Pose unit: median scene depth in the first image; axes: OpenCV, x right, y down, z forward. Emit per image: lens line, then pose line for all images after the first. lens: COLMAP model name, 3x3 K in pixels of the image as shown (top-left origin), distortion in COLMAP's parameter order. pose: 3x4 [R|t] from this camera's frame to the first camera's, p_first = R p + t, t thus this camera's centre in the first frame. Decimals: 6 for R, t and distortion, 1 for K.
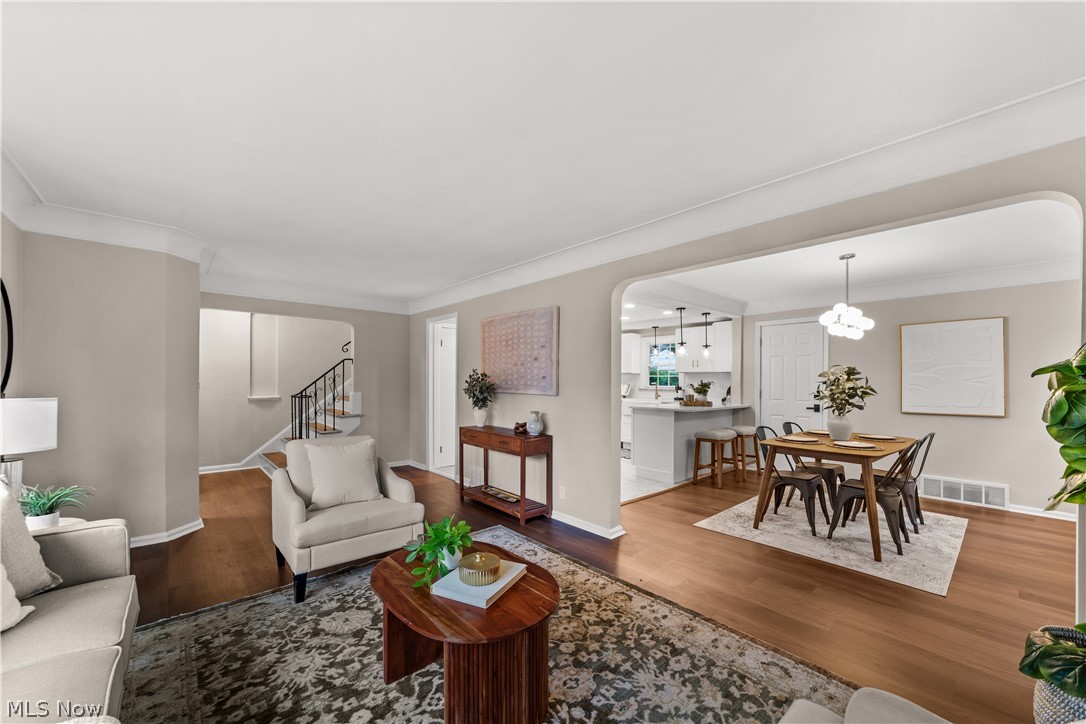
lens RADIAL K [[423.4, 0, 535.5], [0, 423.4, 377.5], [0, 0, 1]] dist [-0.001199, -0.000036]
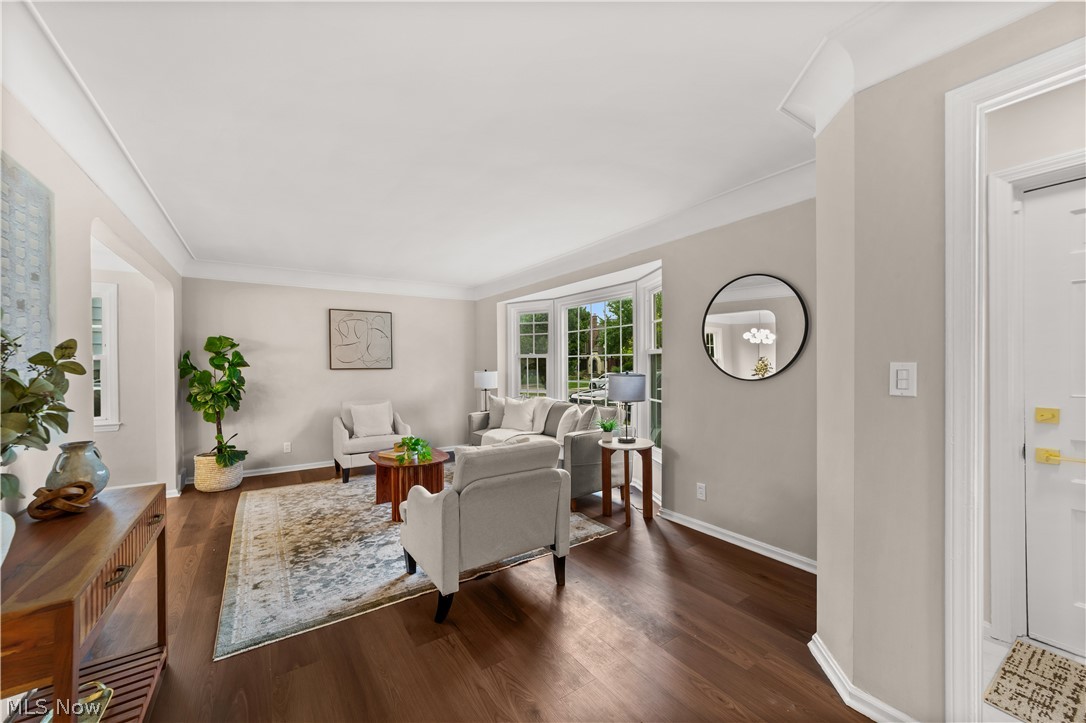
lens RADIAL K [[414.5, 0, 531.7], [0, 414.5, 368.2], [0, 0, 1]] dist [0.002632, 0.000524]
pose [[-0.989759, -0.000953, 0.142748, -0.331413], [-0.000854, 0.999999, 0.000754, 0.005600], [-0.142749, 0.000624, -0.989759, 0.908052]]
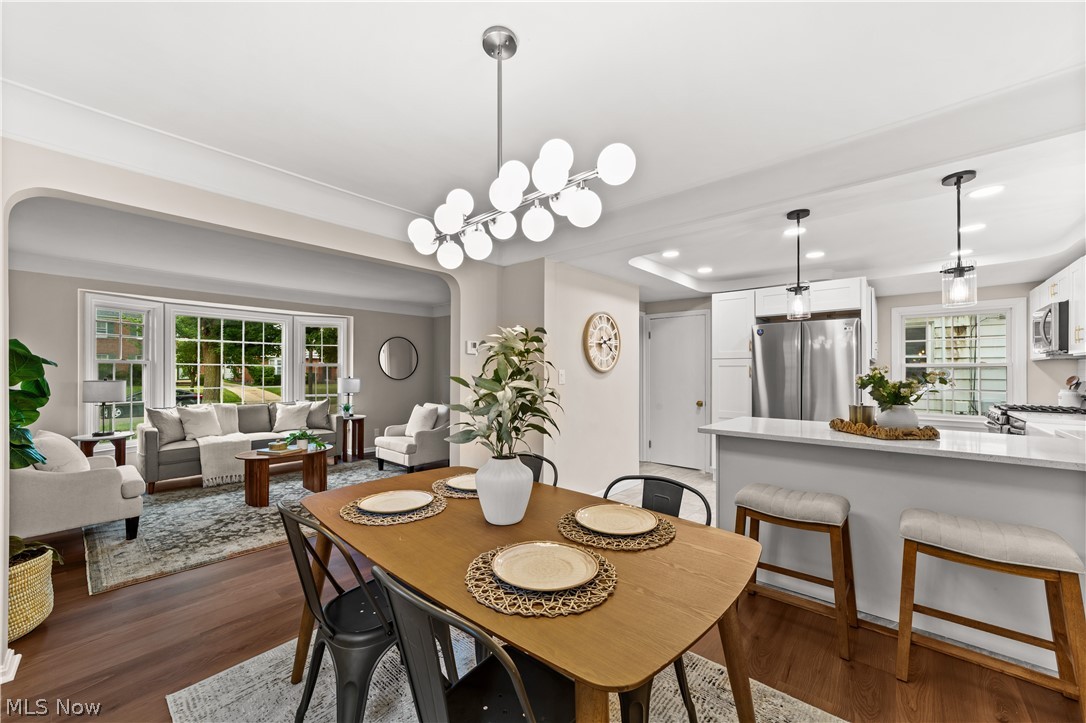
lens RADIAL K [[414.5, 0, 531.7], [0, 414.5, 368.2], [0, 0, 1]] dist [0.002632, 0.000524]
pose [[0.113201, -0.017462, -0.993419, 0.734627], [0.005520, 0.999841, -0.016946, 0.009320], [0.993557, -0.003566, 0.113279, 0.648717]]
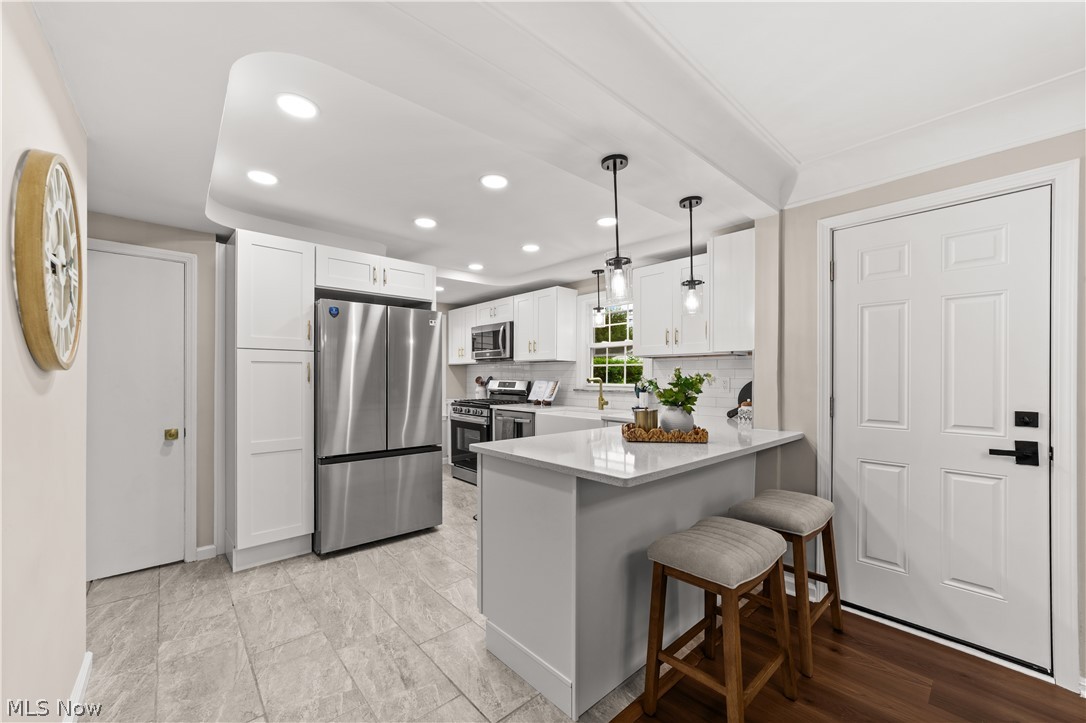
lens RADIAL K [[423.4, 0, 535.5], [0, 423.4, 377.0], [0, 0, 1]] dist [-0.001199, -0.000036]
pose [[0.999971, -0.006092, 0.004479, 0.272618], [0.006049, 0.999936, 0.009579, 0.007779], [-0.004537, -0.009551, 0.999944, 0.645777]]
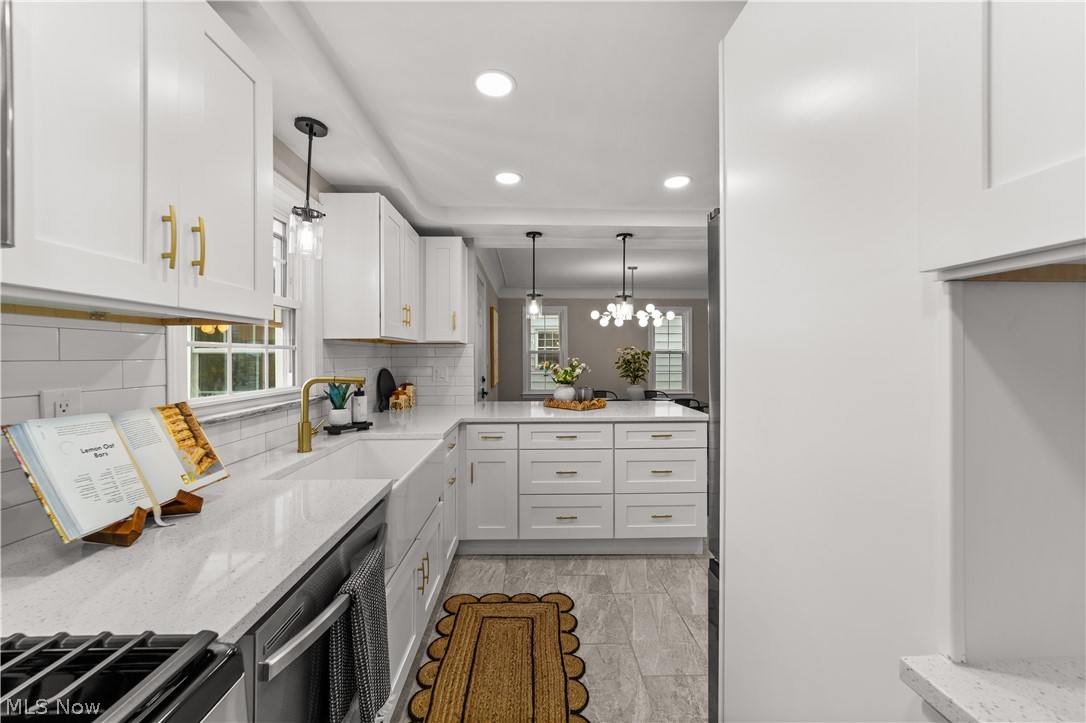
lens RADIAL K [[415.6, 0, 538.9], [0, 415.6, 361.1], [0, 0, 1]] dist [-0.002500, 0.000021]
pose [[-0.762265, -0.012317, 0.647148, 0.073086], [-0.007898, 0.999921, 0.009728, 0.001381], [-0.647217, 0.002304, -0.762302, 1.454121]]
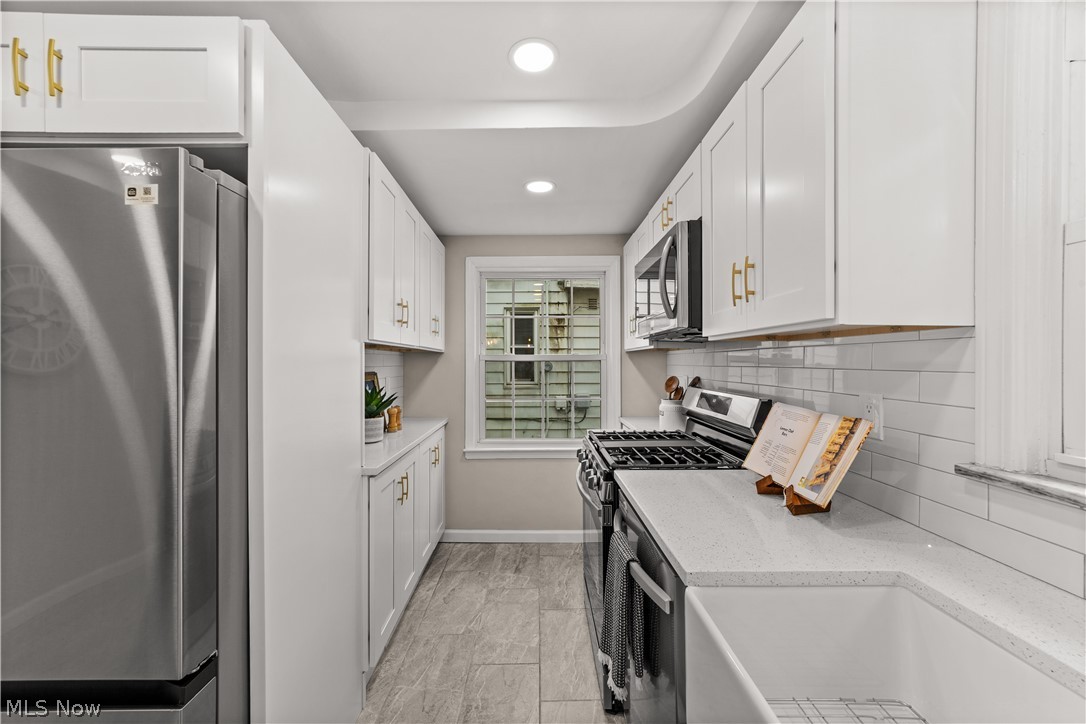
lens RADIAL K [[415.6, 0, 538.9], [0, 415.6, 361.6], [0, 0, 1]] dist [-0.002500, 0.000021]
pose [[0.748659, -0.009241, -0.662891, 0.331859], [0.011886, 0.999929, -0.000514, -0.002060], [0.662849, -0.007494, 0.748715, 1.202514]]
